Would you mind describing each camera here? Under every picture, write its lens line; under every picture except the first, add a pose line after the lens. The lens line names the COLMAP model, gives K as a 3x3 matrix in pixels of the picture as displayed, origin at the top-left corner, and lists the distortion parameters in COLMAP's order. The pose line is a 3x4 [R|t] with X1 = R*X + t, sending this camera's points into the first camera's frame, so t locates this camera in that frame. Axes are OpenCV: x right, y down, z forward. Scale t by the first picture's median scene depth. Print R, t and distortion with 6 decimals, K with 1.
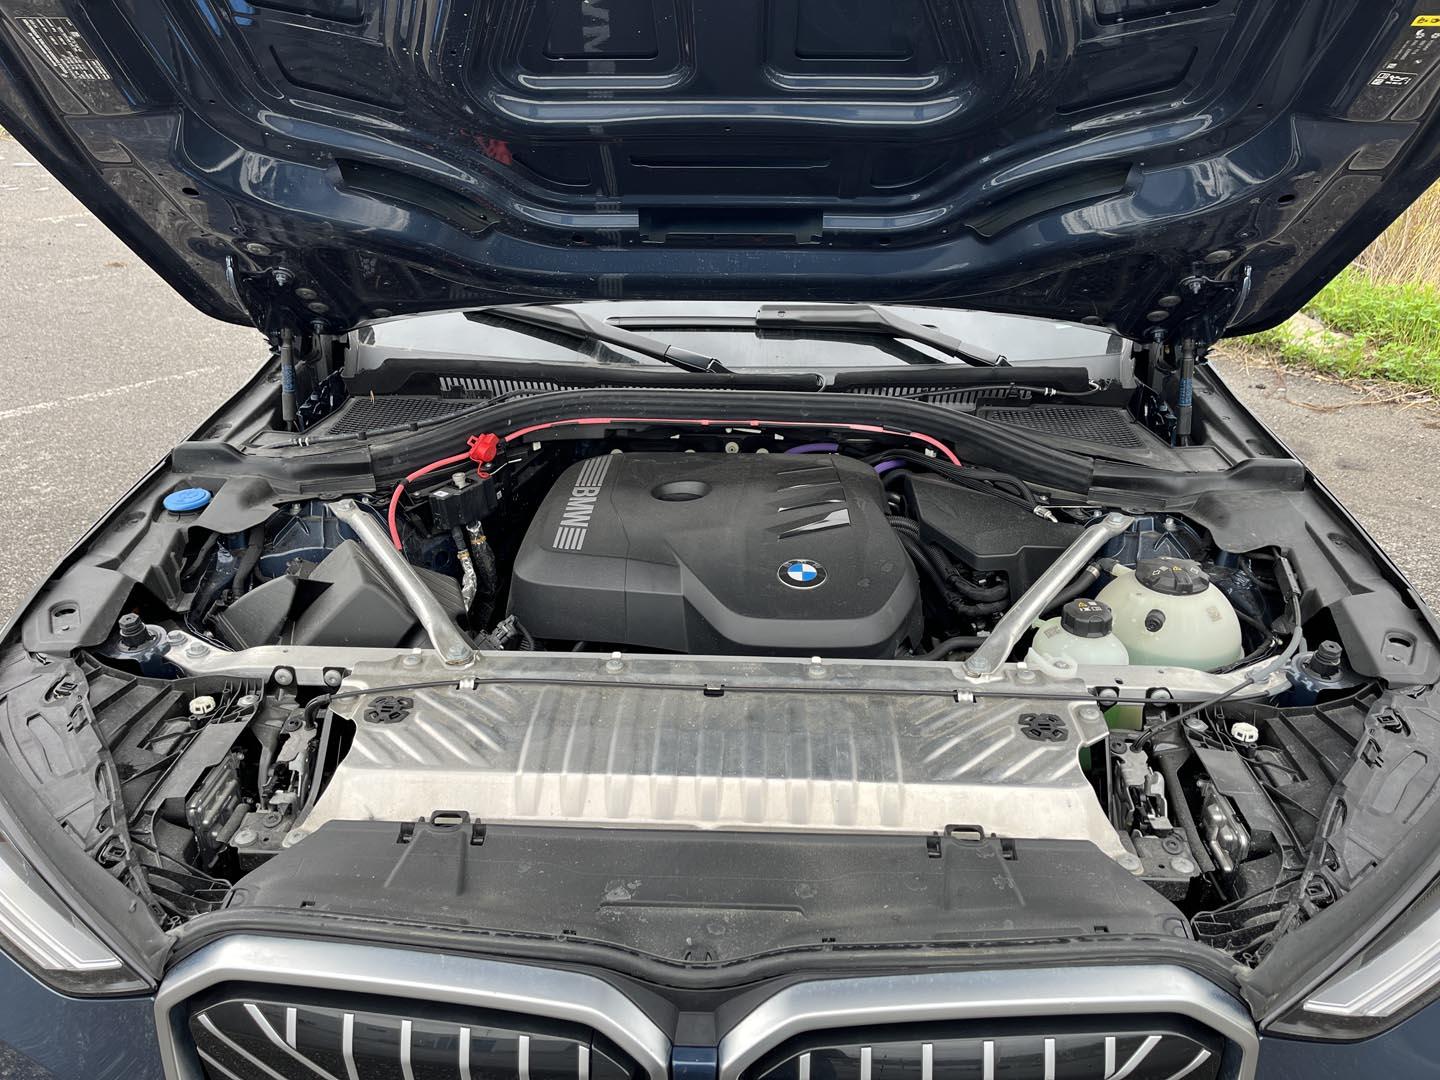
lens RADIAL K [[1178.8, 0, 711.3], [0, 1178.8, 541.9], [0, 0, 1]] dist [0.086559, -0.138919]
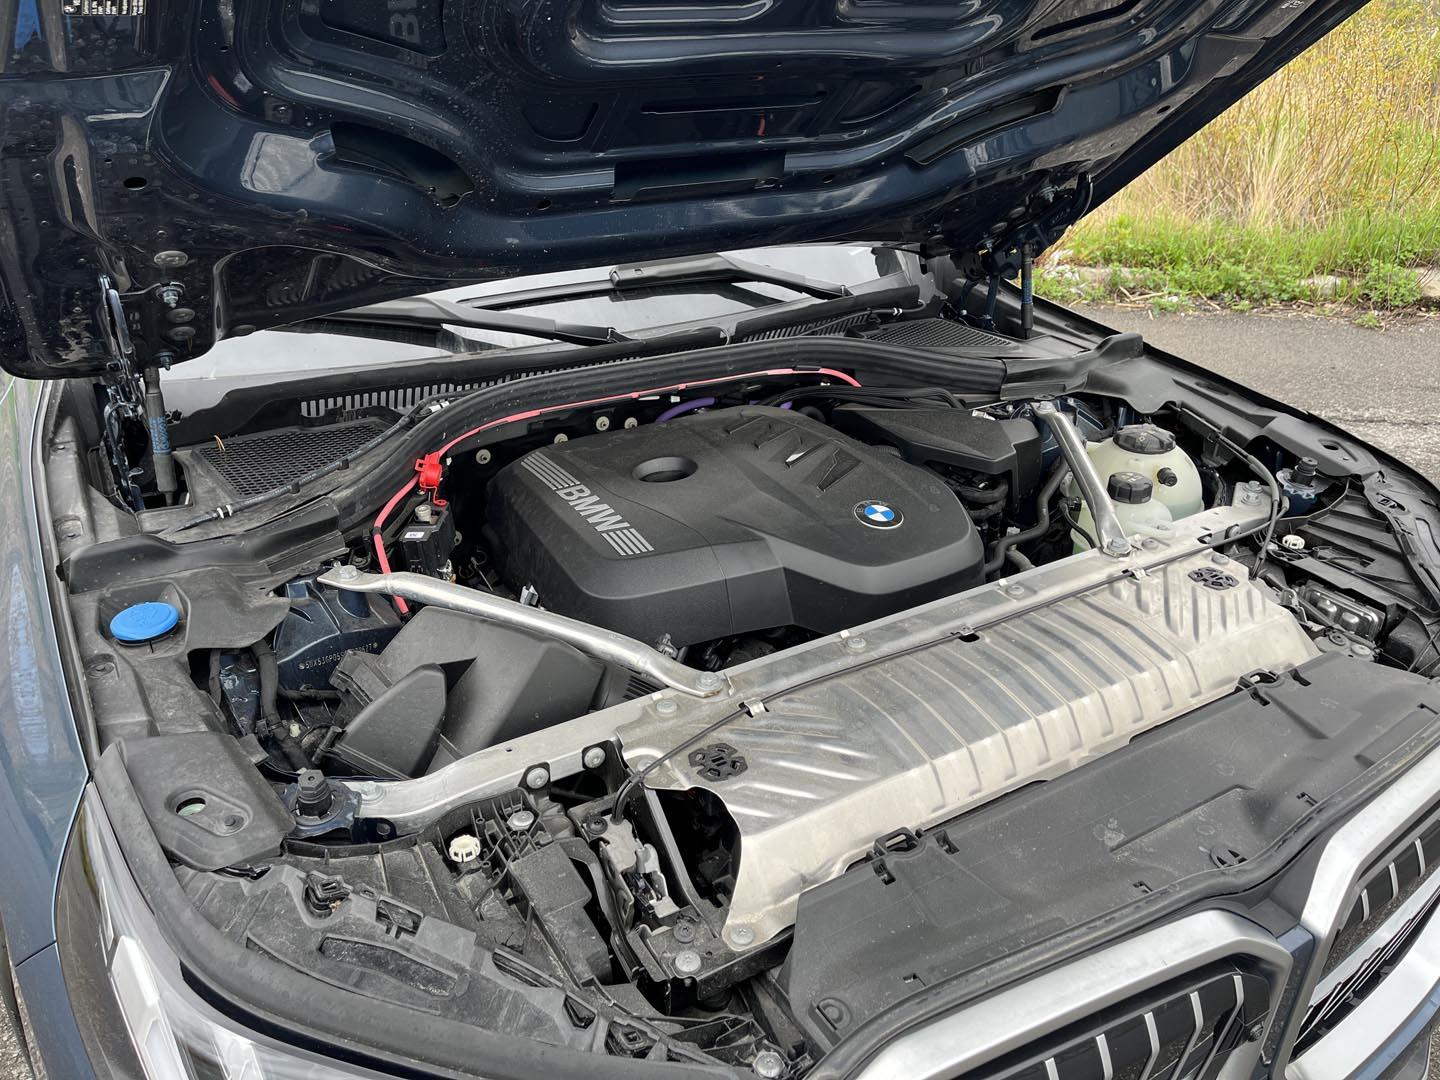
lens RADIAL K [[1171.7, 0, 705.2], [0, 1171.7, 539.1], [0, 0, 1]] dist [0.085136, -0.130819]
pose [[0.813693, -0.240886, 0.529034, -0.531628], [0.226459, 0.969555, 0.093158, -0.073045], [-0.535368, 0.044002, 0.843472, 0.223538]]
